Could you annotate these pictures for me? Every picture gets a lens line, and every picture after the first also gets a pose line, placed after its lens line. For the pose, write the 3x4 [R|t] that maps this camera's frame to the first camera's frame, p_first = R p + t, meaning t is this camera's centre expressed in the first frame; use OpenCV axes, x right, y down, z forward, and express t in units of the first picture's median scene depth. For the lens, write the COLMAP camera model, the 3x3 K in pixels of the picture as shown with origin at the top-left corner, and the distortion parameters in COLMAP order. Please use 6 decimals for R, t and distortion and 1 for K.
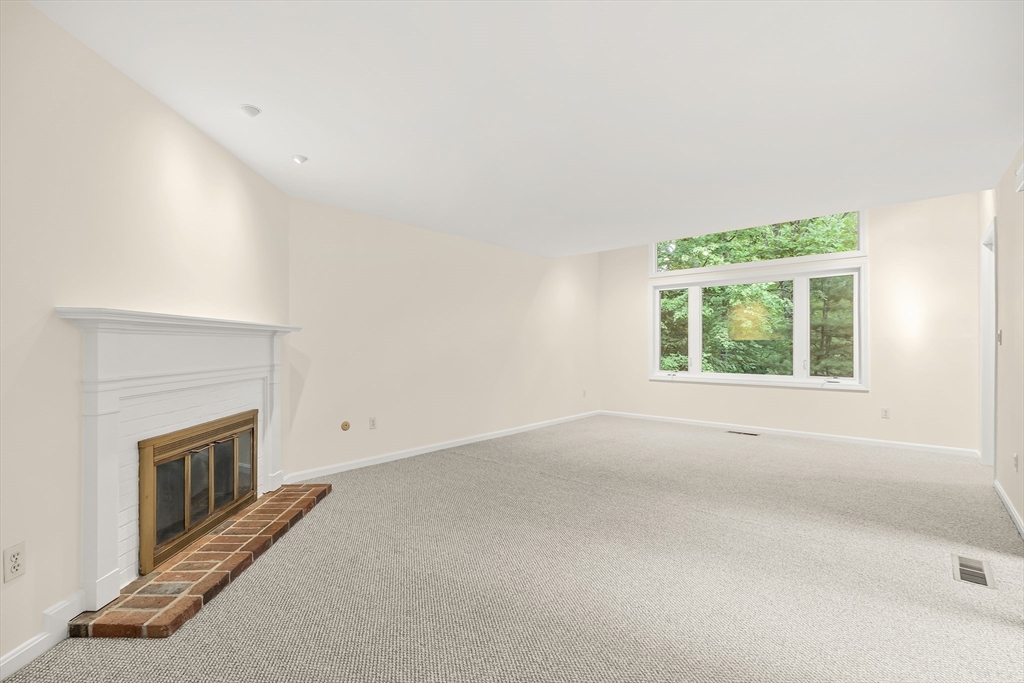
lens RADIAL K [[465.0, 0, 511.6], [0, 465.0, 336.8], [0, 0, 1]] dist [0.031401, 0.000211]
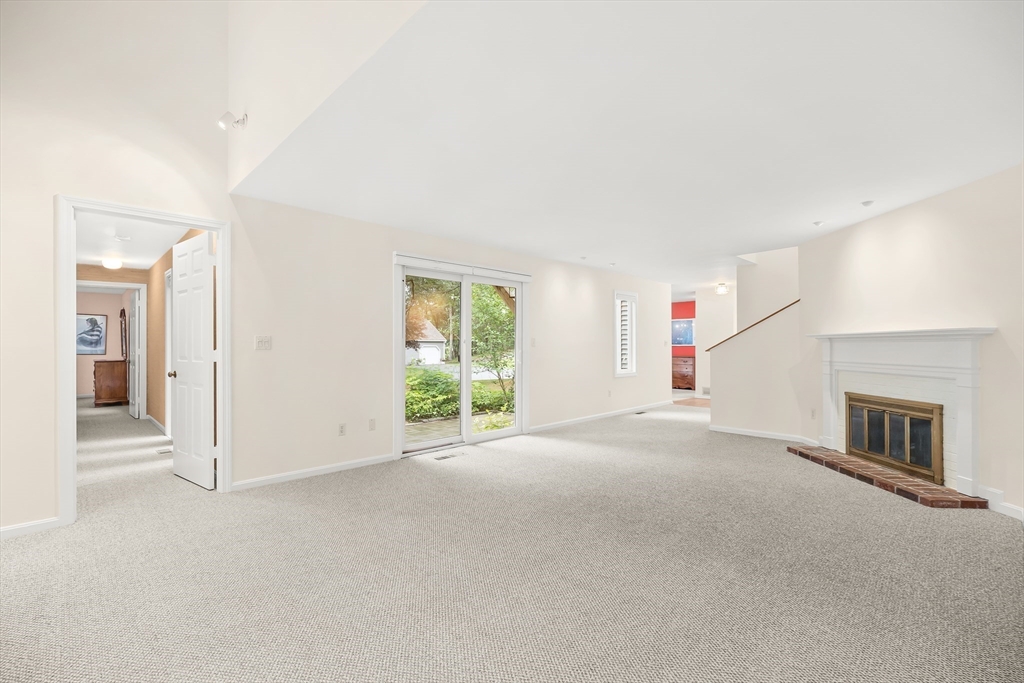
lens RADIAL K [[465.0, 0, 511.6], [0, 465.0, 336.8], [0, 0, 1]] dist [0.031401, 0.000211]
pose [[-0.995345, 0.005210, 0.096232, 0.549278], [0.004740, 0.999976, -0.005119, -0.031478], [-0.096257, -0.004639, -0.995346, 3.137929]]
